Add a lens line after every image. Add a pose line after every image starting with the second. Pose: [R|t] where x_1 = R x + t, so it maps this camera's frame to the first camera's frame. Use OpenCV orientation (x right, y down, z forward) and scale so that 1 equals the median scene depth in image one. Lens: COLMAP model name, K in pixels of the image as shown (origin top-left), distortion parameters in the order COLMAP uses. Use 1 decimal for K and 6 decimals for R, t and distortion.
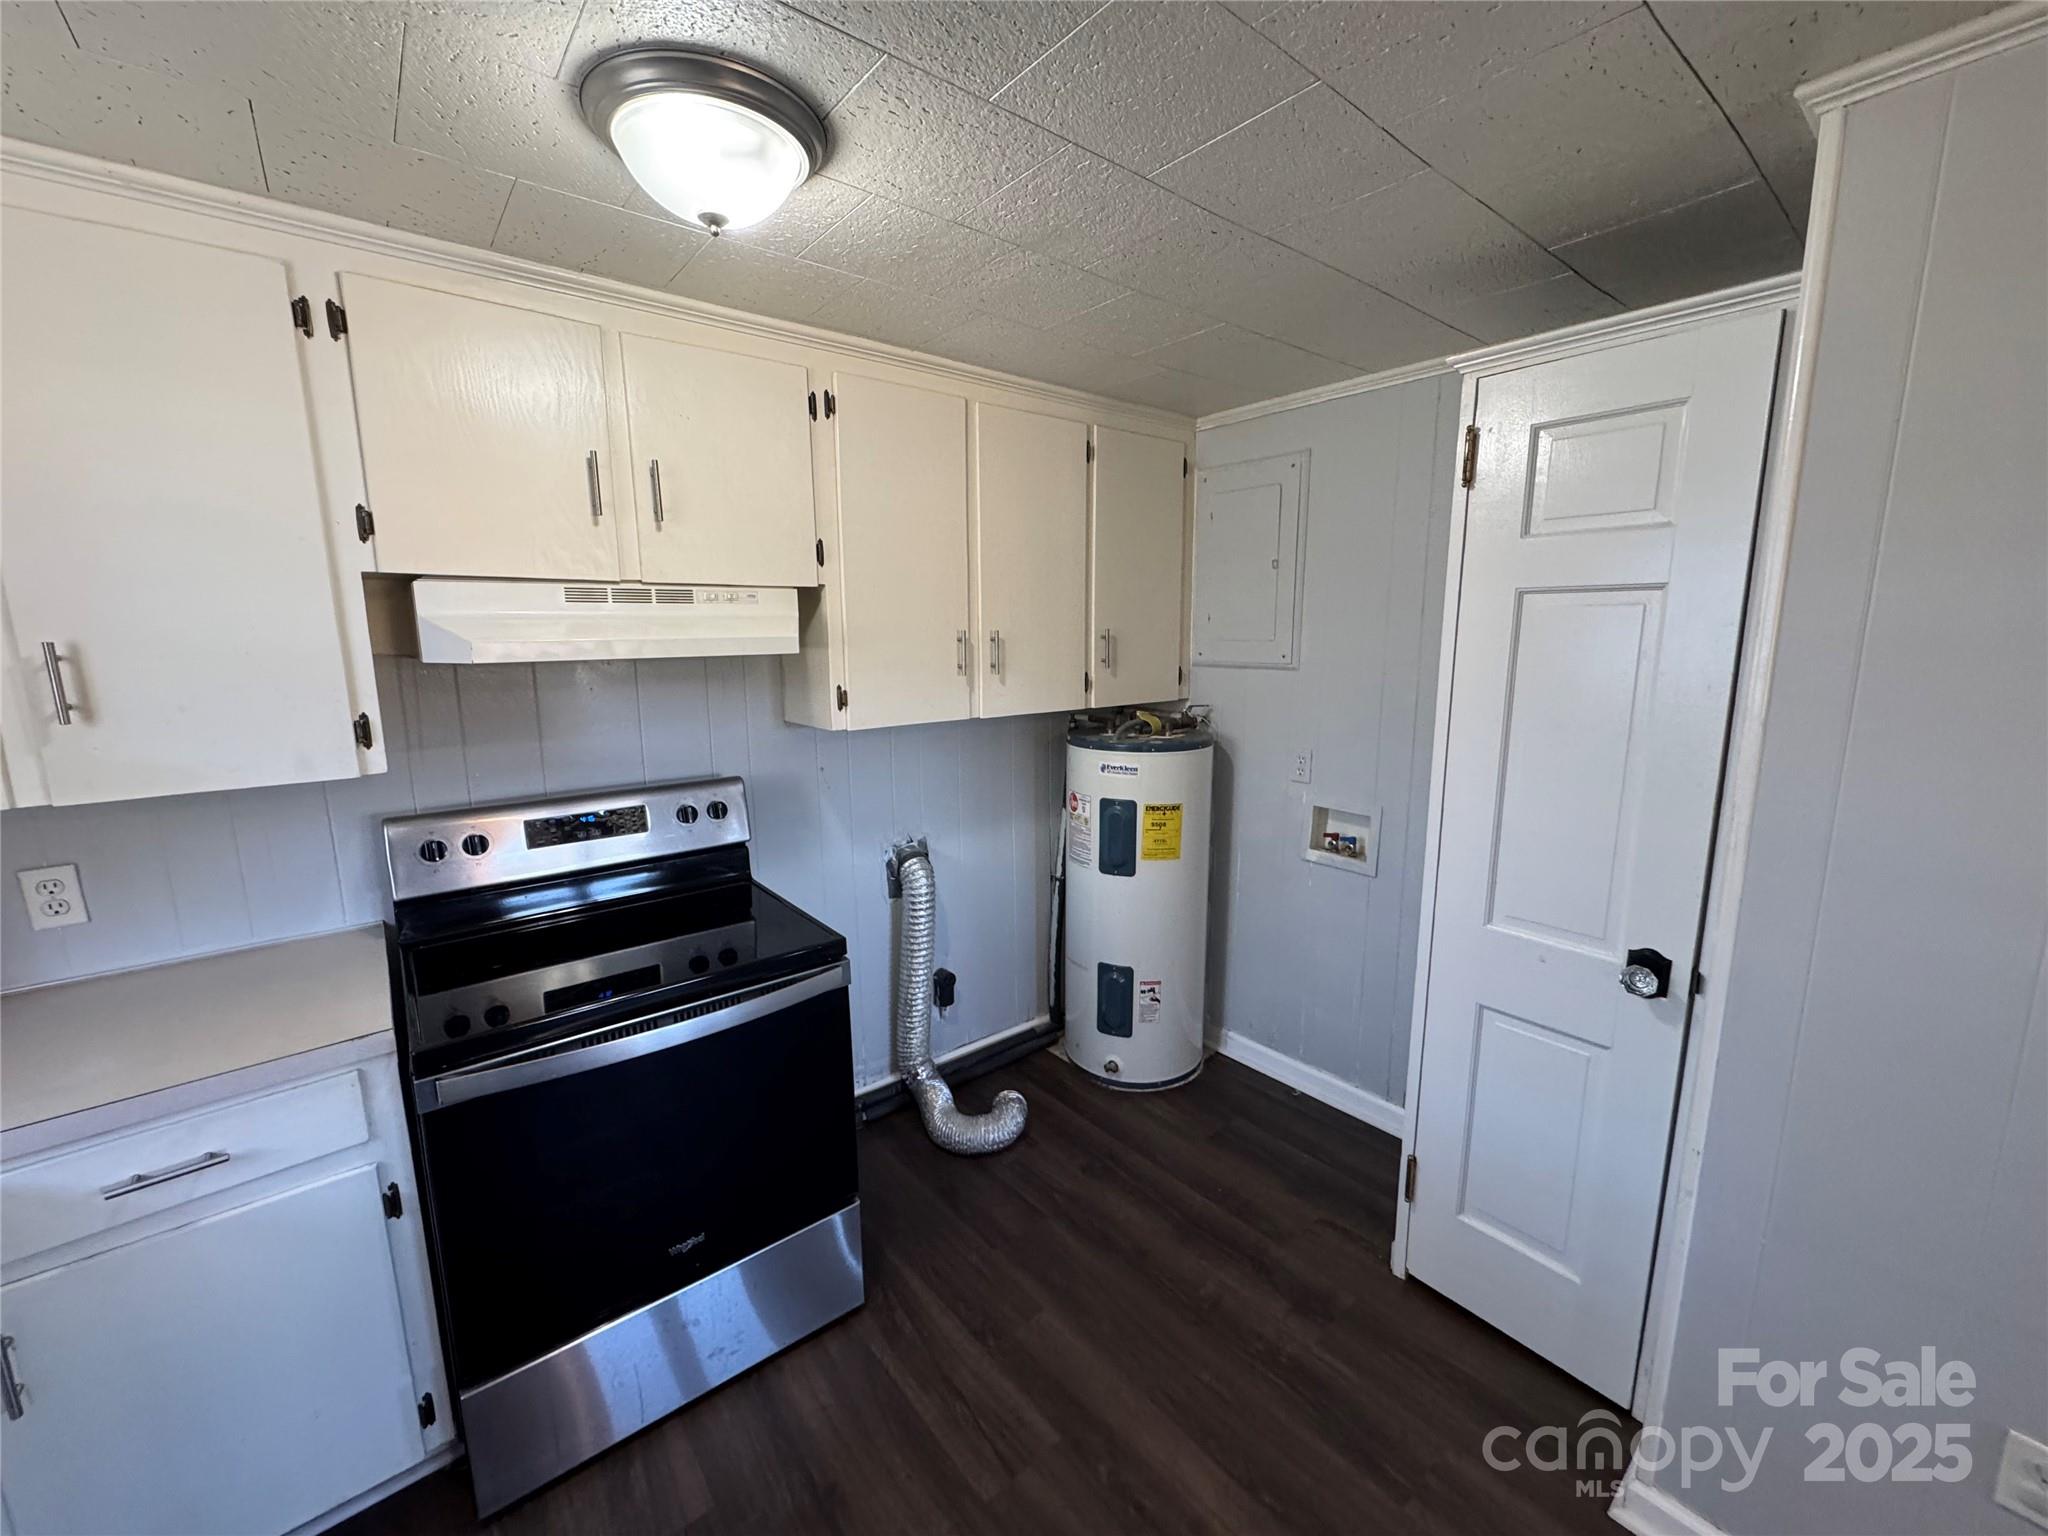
lens RADIAL K [[816.6, 0, 1019.3], [0, 816.6, 762.3], [0, 0, 1]] dist [0.000059, -0.000300]
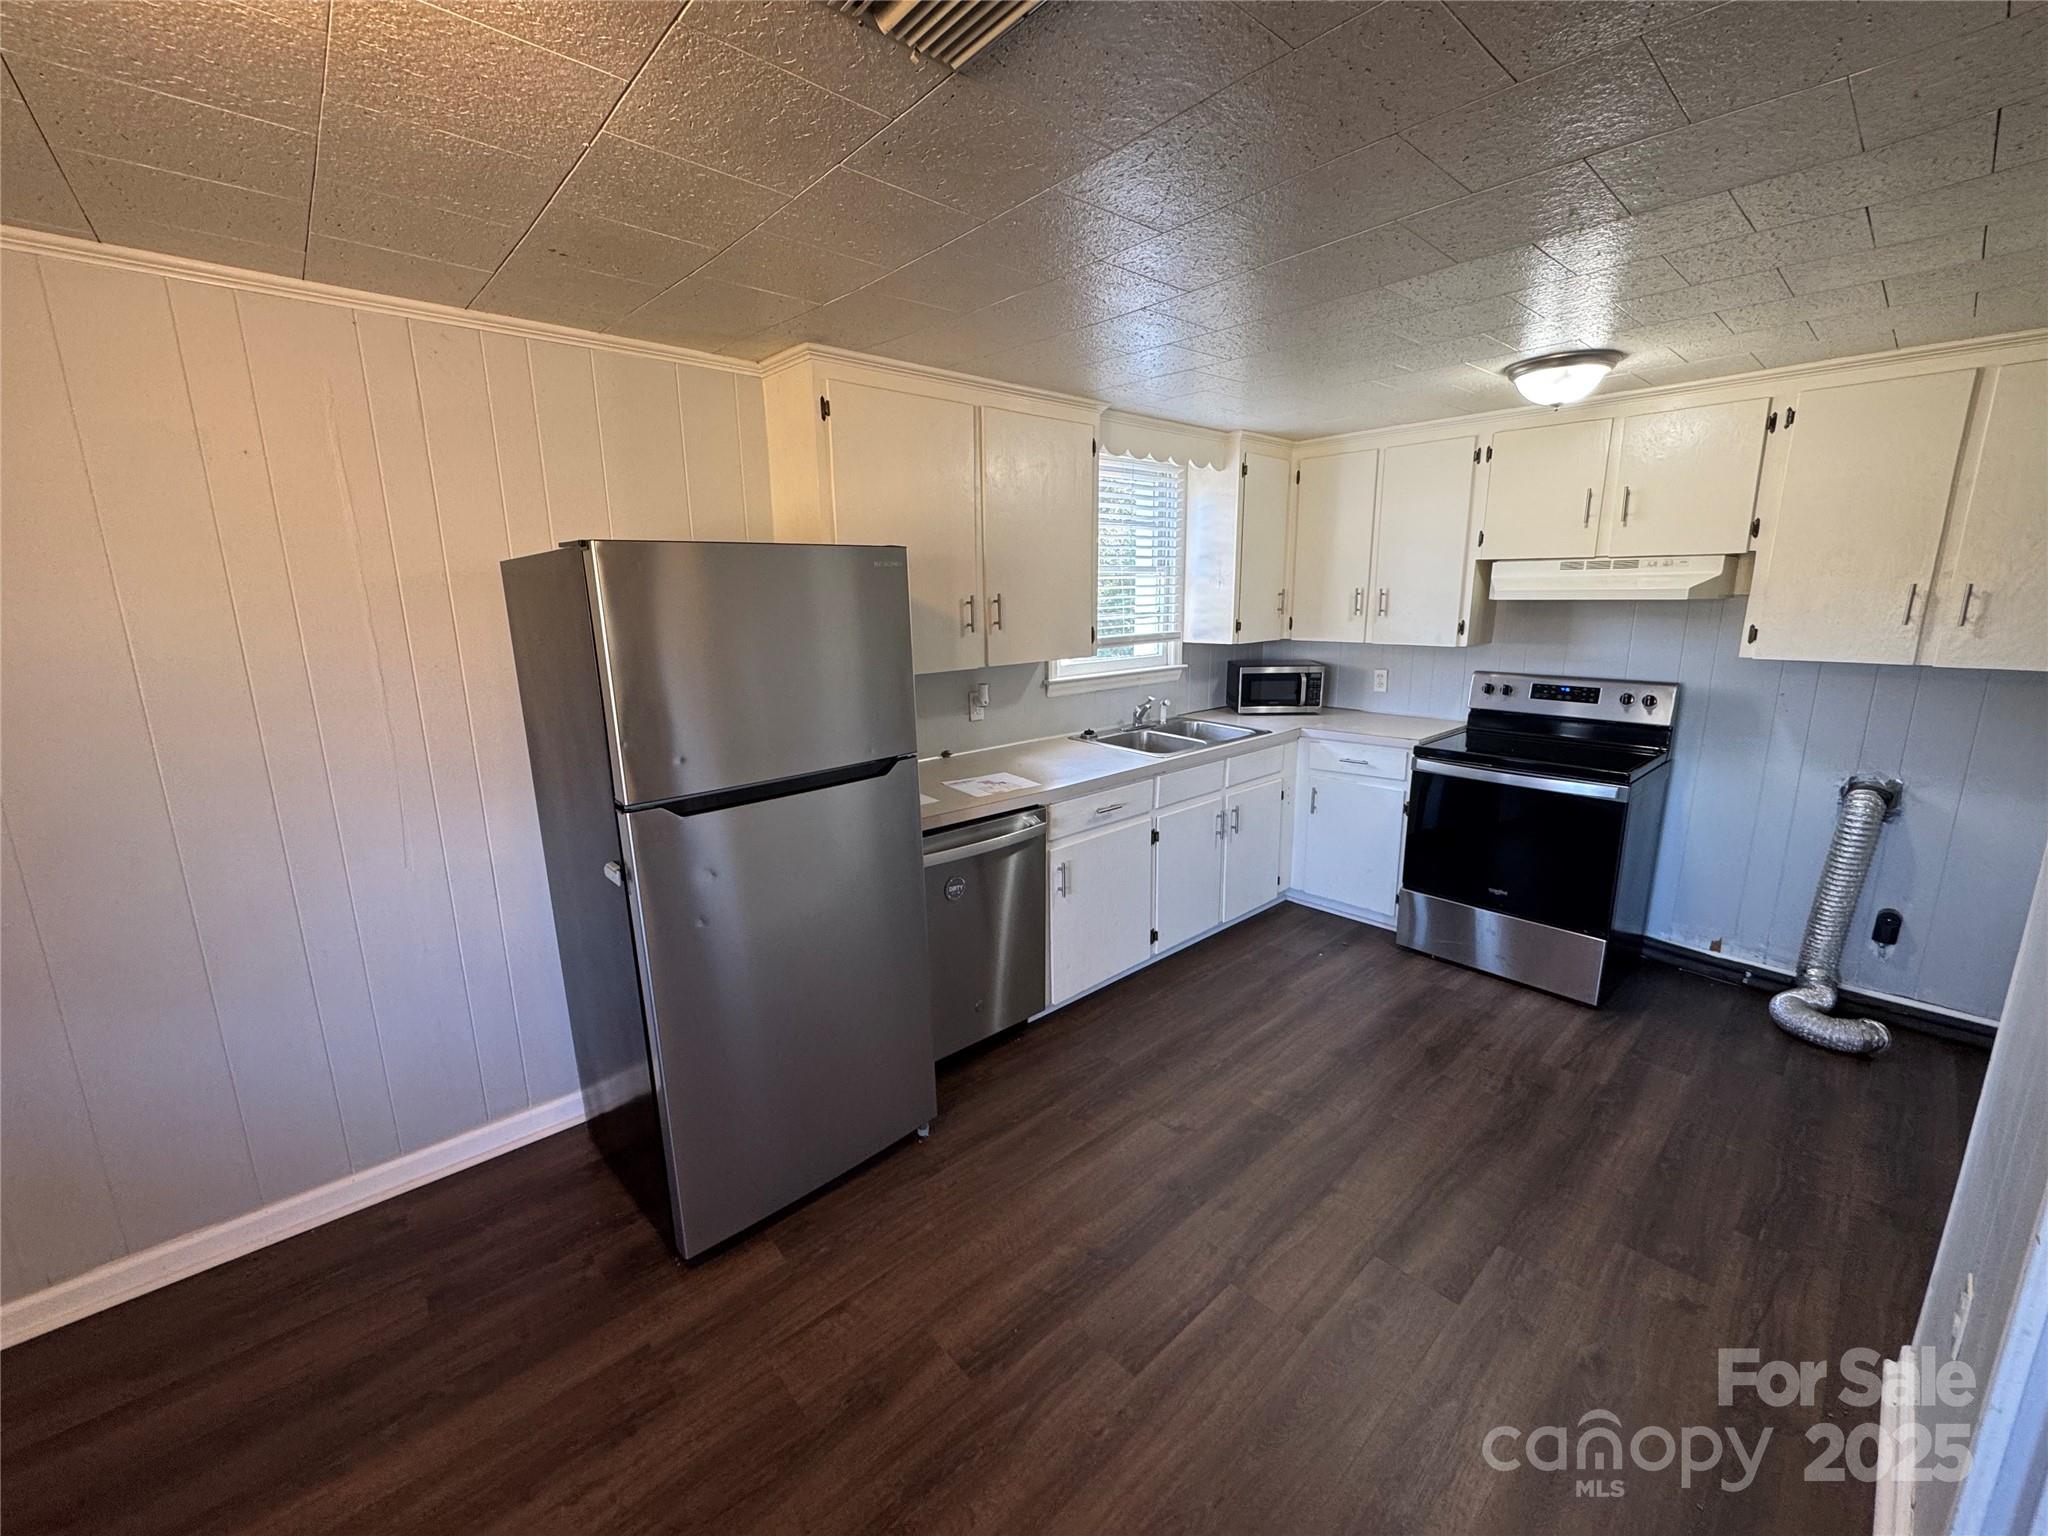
lens RADIAL K [[816.6, 0, 1023.3], [0, 816.6, 768.1], [0, 0, 1]] dist [0.000059, -0.000300]
pose [[0.053634, 0.223156, -0.973306, 1.269538], [-0.152029, 0.965171, 0.212913, 0.036759], [0.986920, 0.136551, 0.085692, -0.335462]]
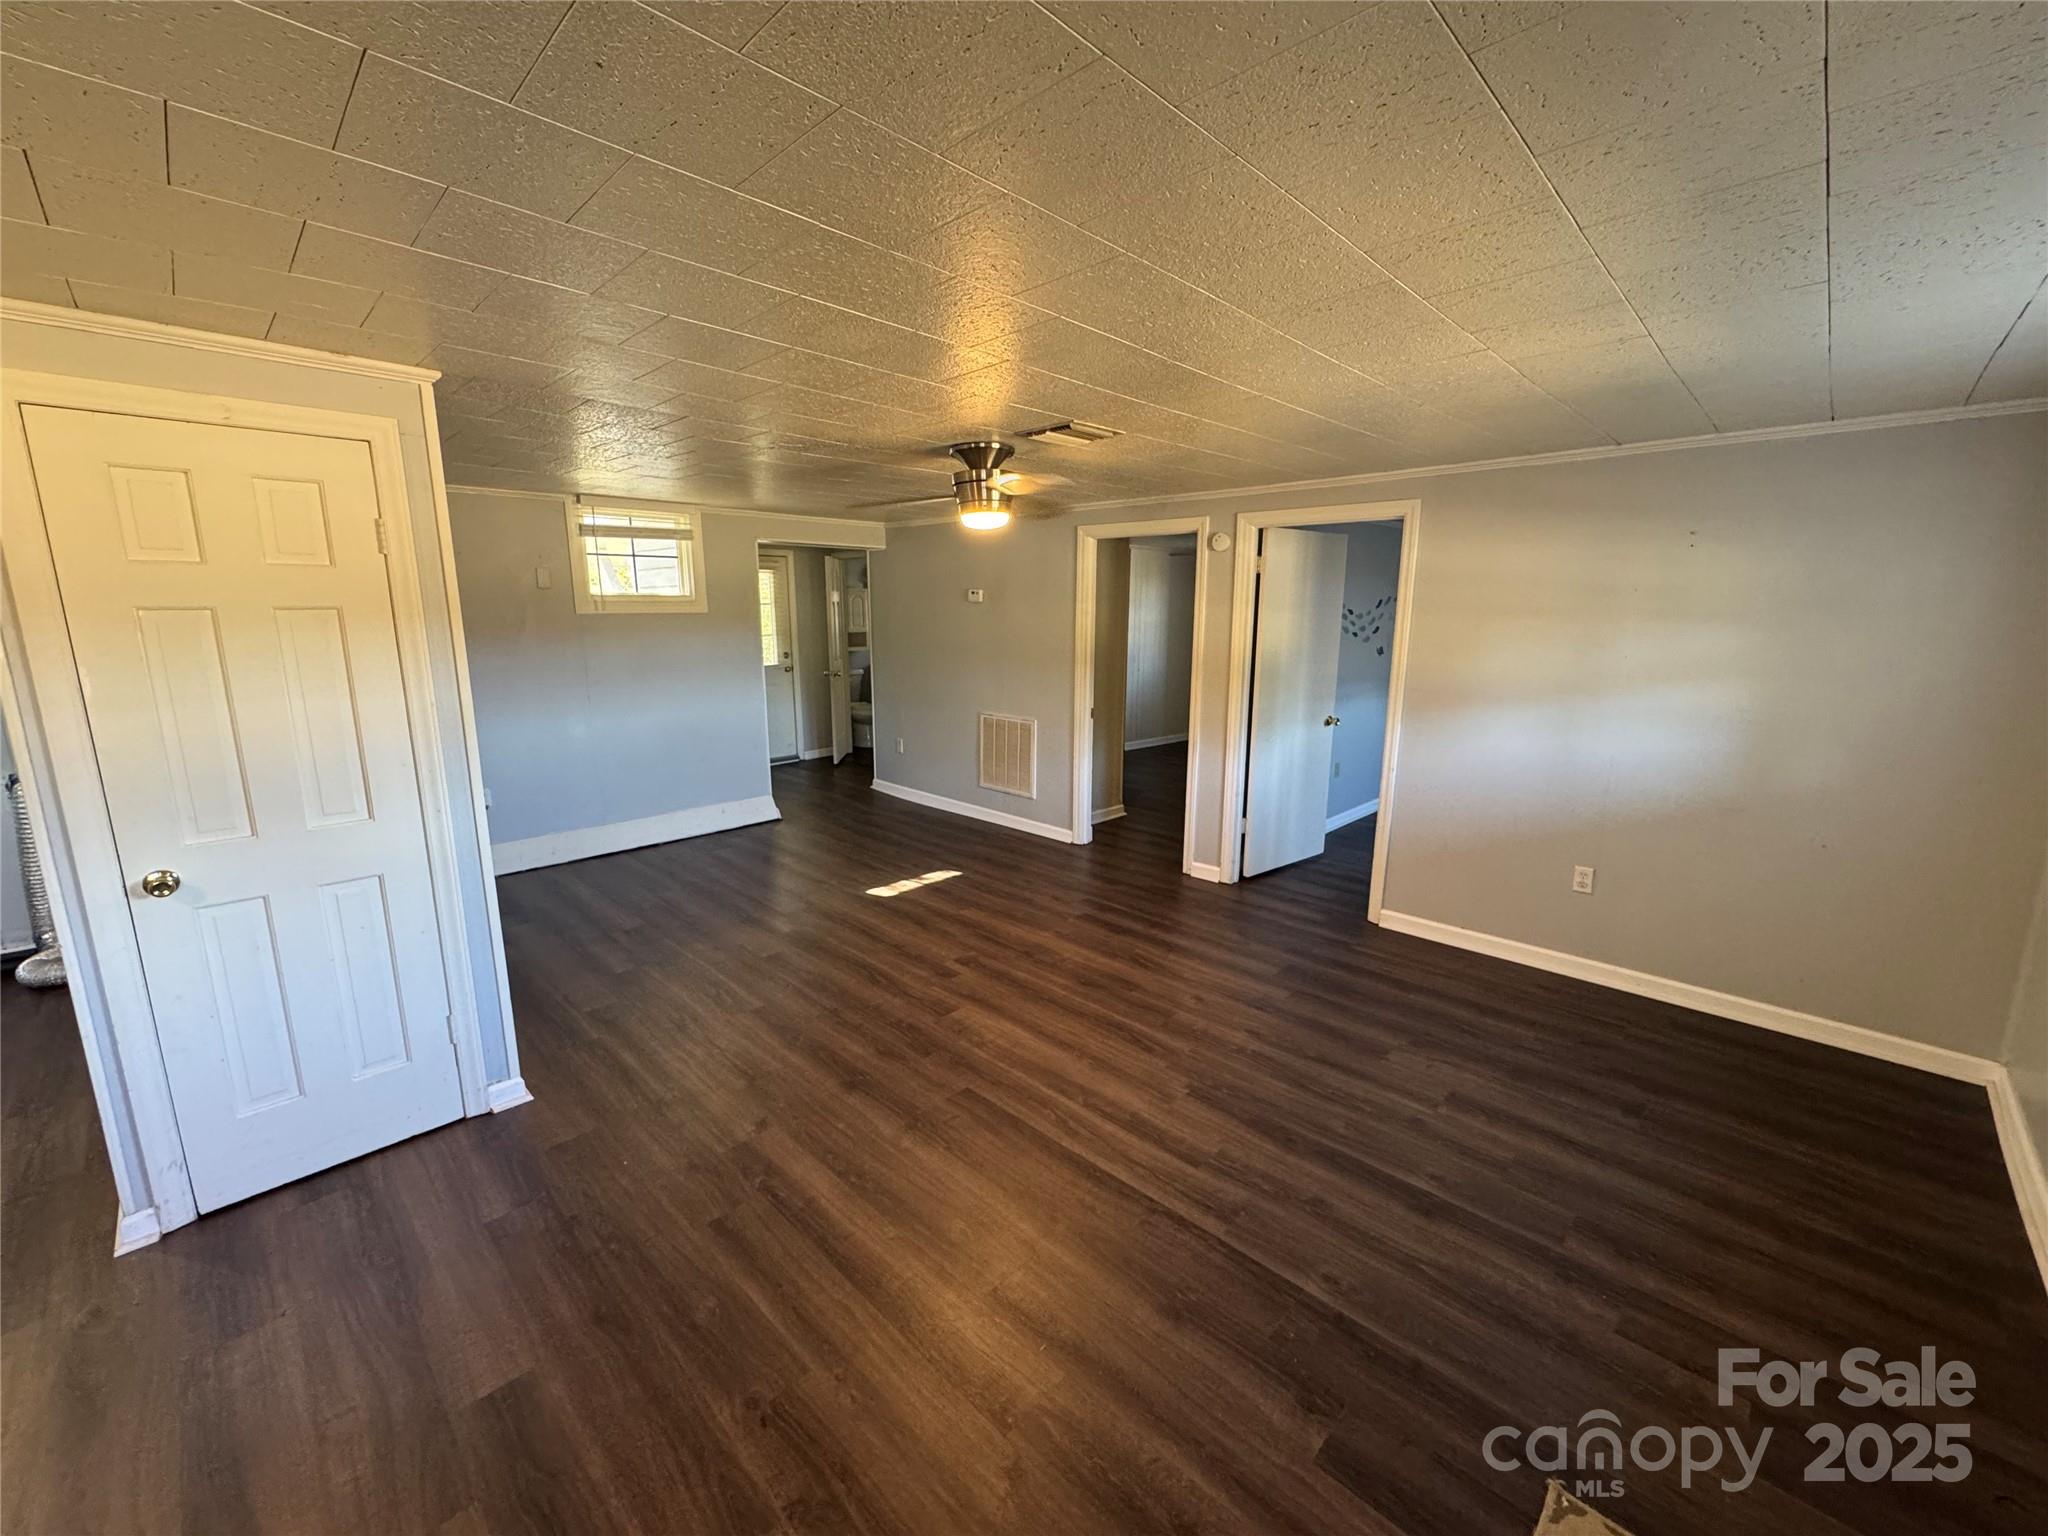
lens RADIAL K [[816.6, 0, 1025.5], [0, 816.6, 766.9], [0, 0, 1]] dist [0.000059, -0.000300]
pose [[0.993534, -0.009653, 0.113128, 2.000201], [0.006046, 0.999464, 0.032189, 0.080365], [-0.113378, -0.031297, 0.993059, -0.804650]]
